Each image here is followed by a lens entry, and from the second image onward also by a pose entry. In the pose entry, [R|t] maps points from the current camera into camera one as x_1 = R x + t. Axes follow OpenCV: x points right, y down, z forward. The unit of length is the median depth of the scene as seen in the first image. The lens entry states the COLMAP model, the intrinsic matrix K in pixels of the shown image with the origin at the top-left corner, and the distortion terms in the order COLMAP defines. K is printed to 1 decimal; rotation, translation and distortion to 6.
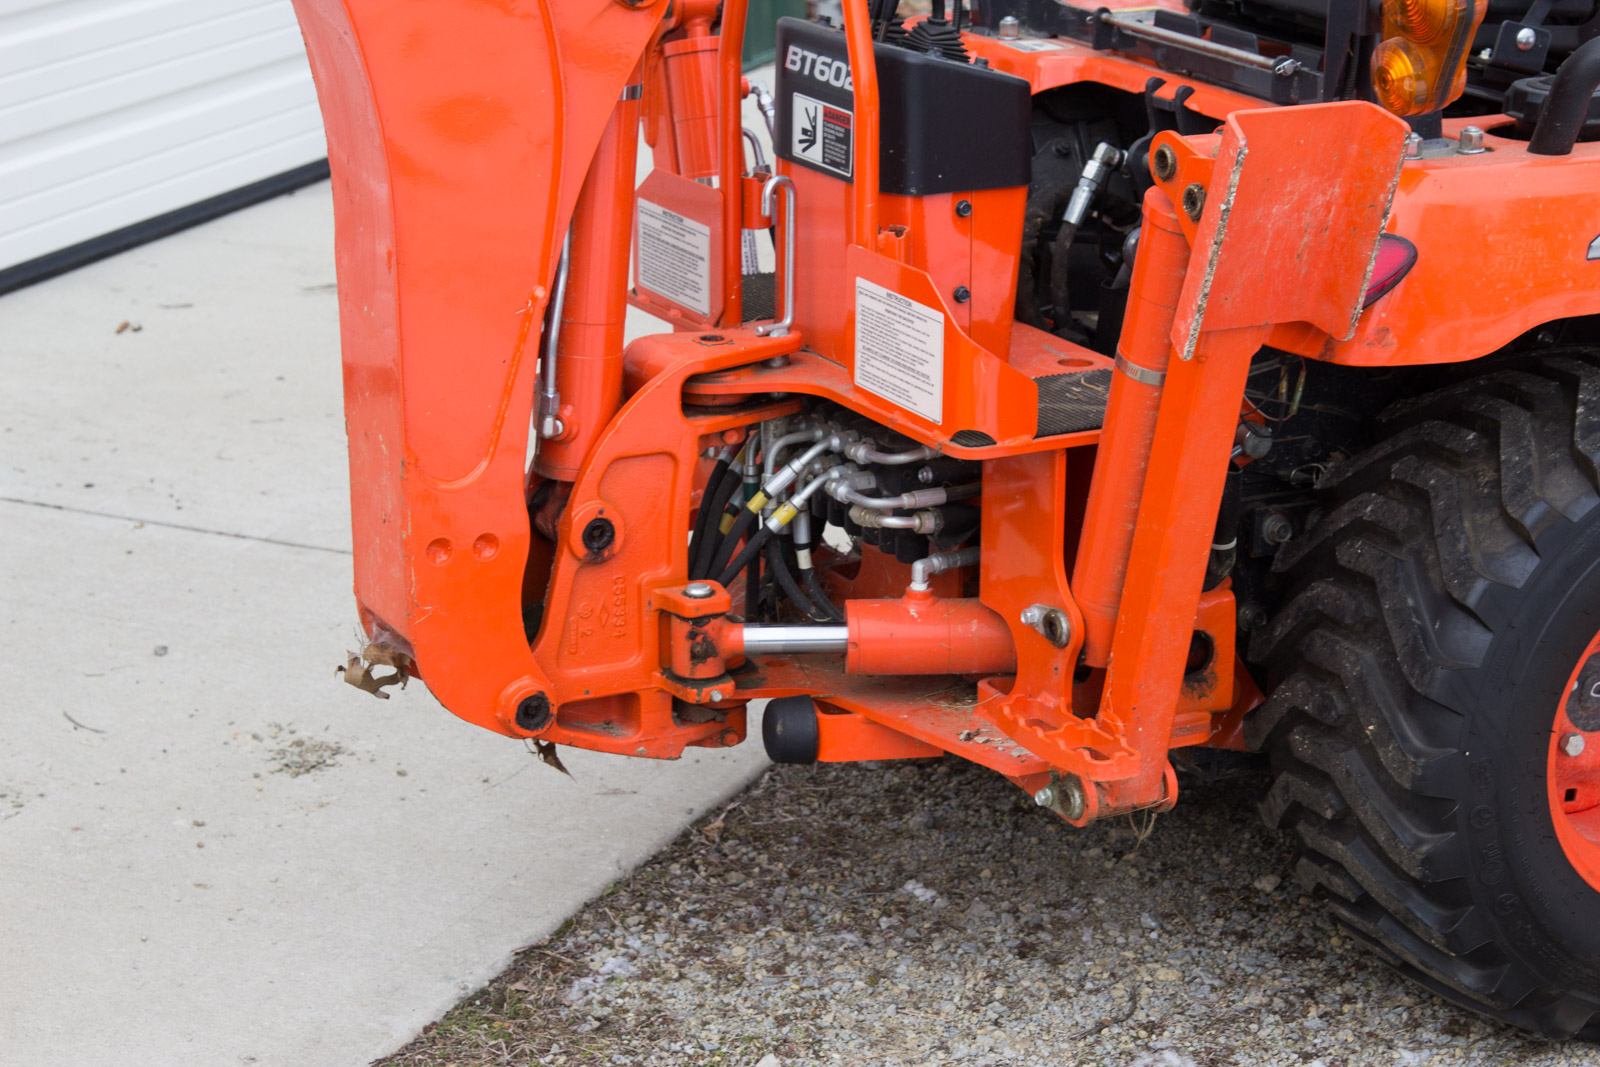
lens RADIAL K [[3821.3, 0, 800.0], [0, 3821.3, 533.5], [0, 0, 1]] dist [0.027864, 0.140659]
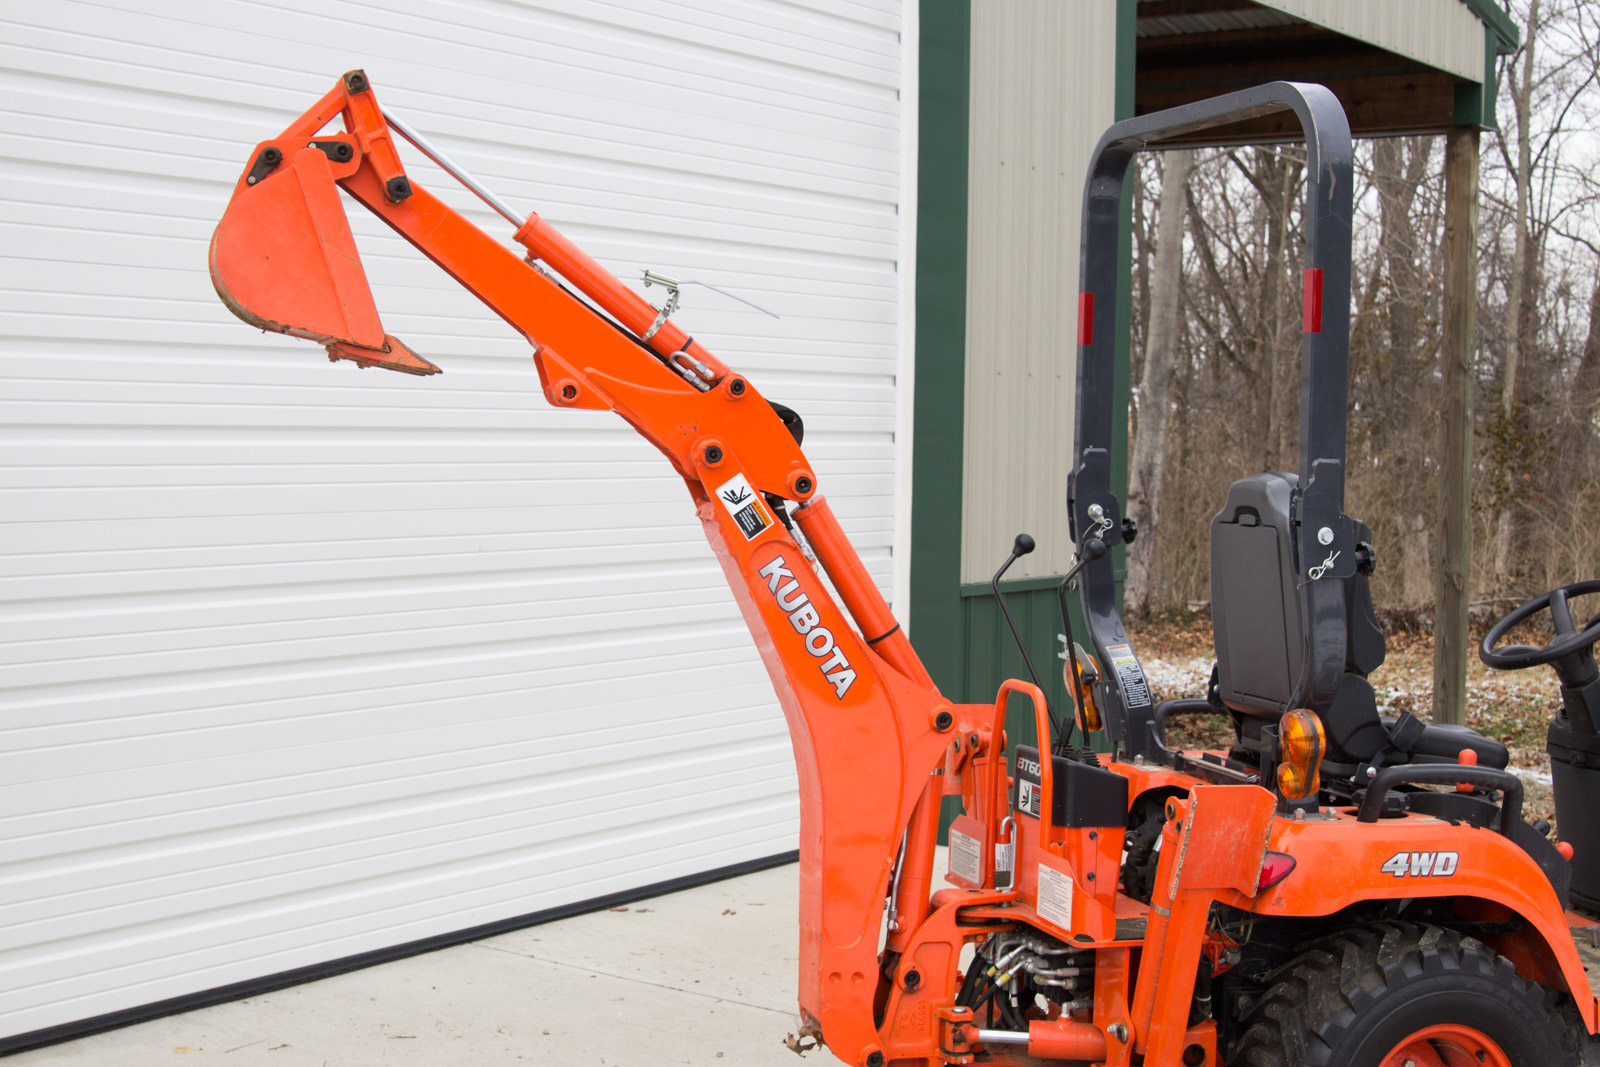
lens RADIAL K [[2349.4, 0, 800.0], [0, 2349.4, 533.5], [0, 0, 1]] dist [-0.088904, 0.101516]
pose [[0.984790, 0.036385, -0.169897, 0.096420], [-0.077263, 0.967535, -0.240638, 0.077868], [0.155626, 0.250104, 0.955630, -0.308991]]
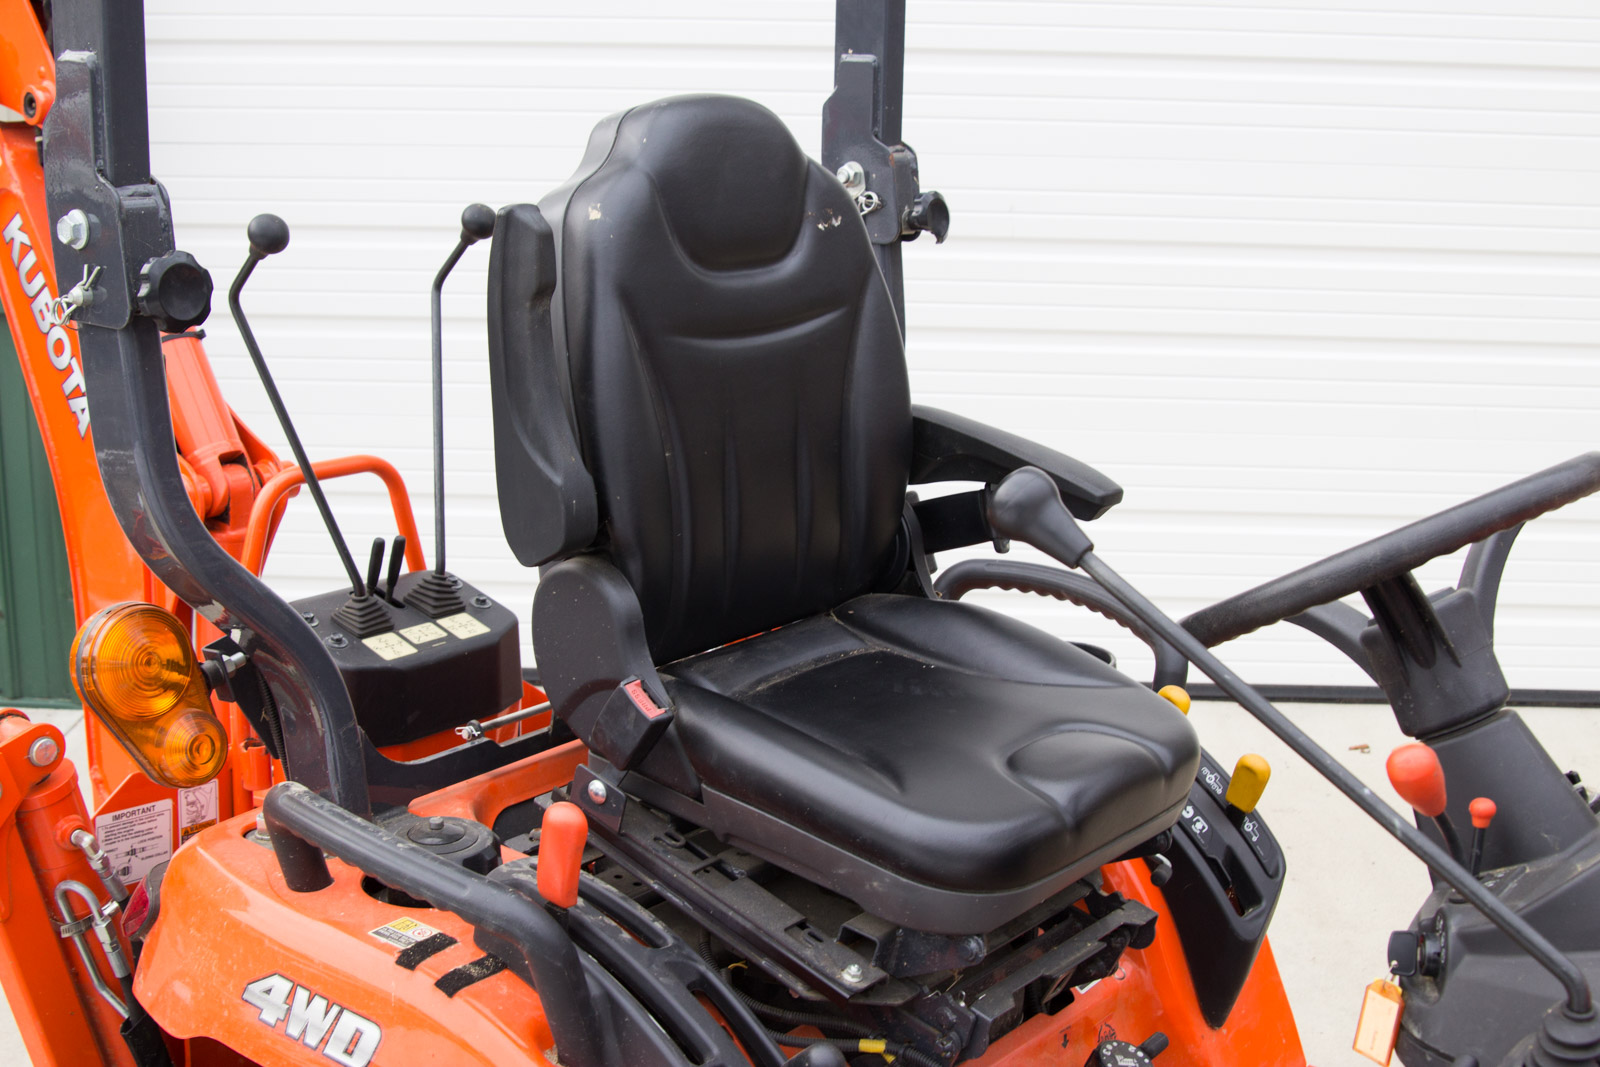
lens RADIAL K [[2046.5, 0, 800.0], [0, 2046.5, 533.5], [0, 0, 1]] dist [-0.115245, 0.065493]
pose [[0.415847, 0.229291, -0.880055, 0.638754], [-0.289762, 0.950667, 0.110770, -0.261071], [0.862038, 0.208943, 0.461772, 0.820277]]
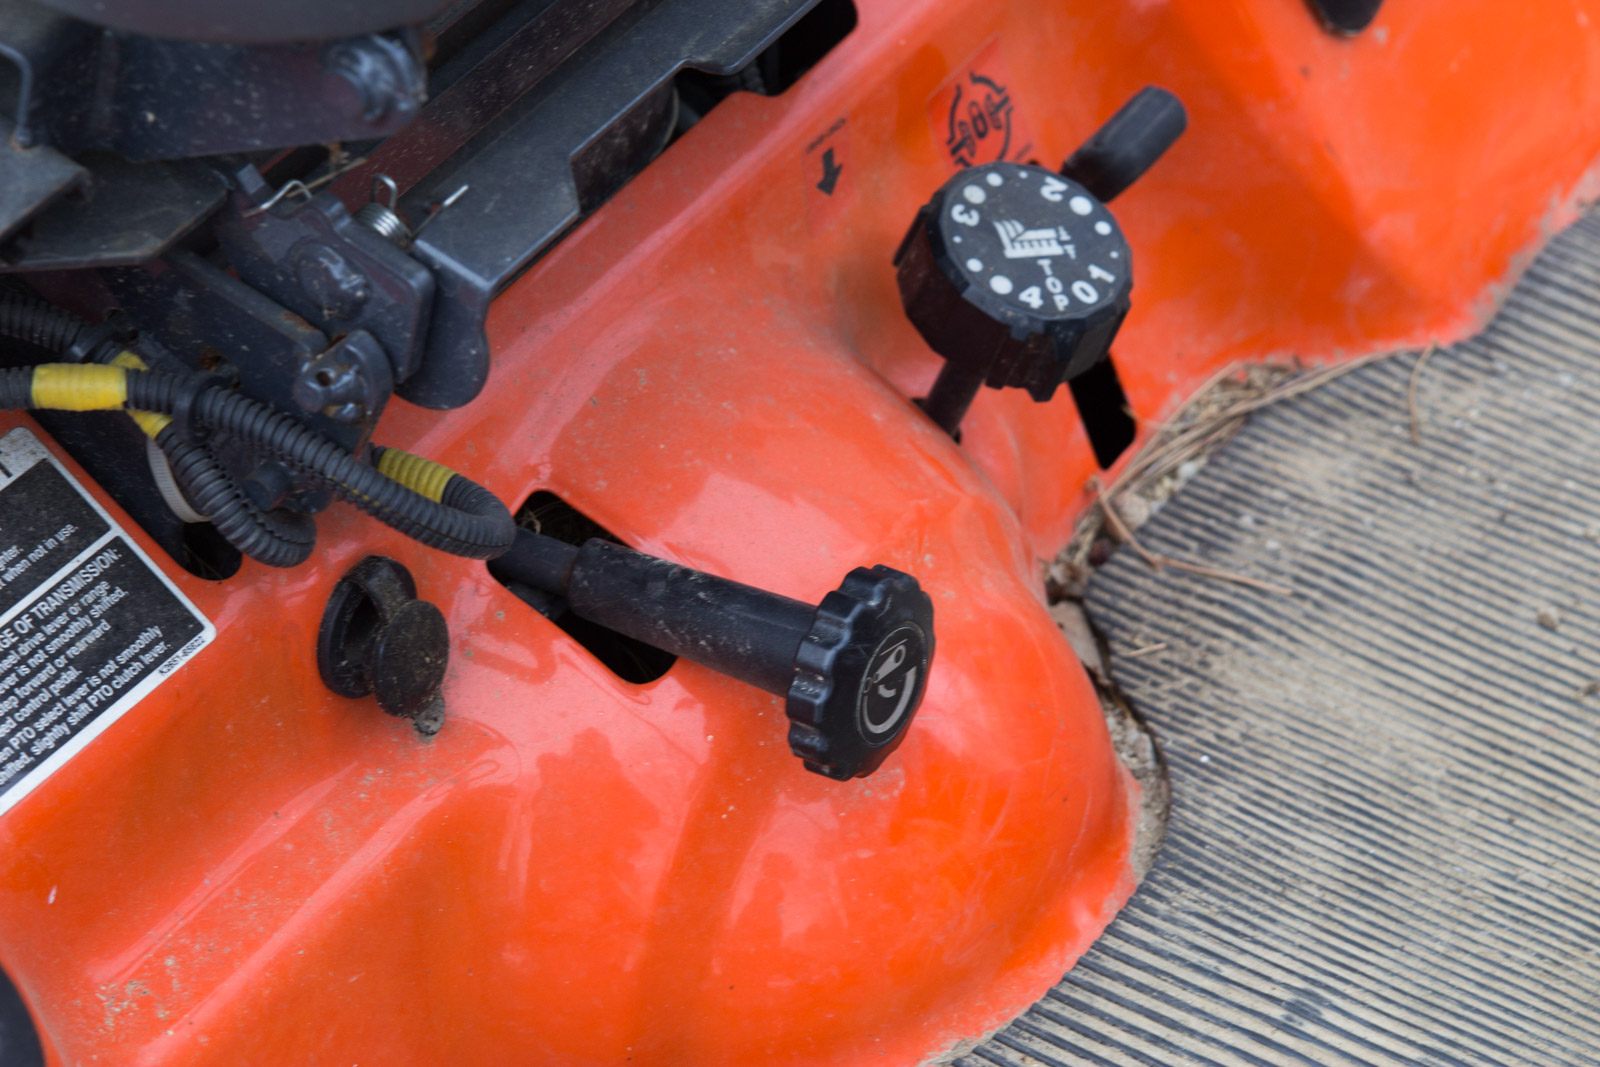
lens RADIAL K [[5103.0, 0, 800.0], [0, 5103.0, 533.5], [0, 0, 1]] dist [0.176844, 0.742701]
pose [[0.499339, 0.545158, -0.673397, 0.506161], [-0.237181, 0.833551, 0.498937, -0.268985], [0.833310, -0.089421, 0.545525, 0.937325]]
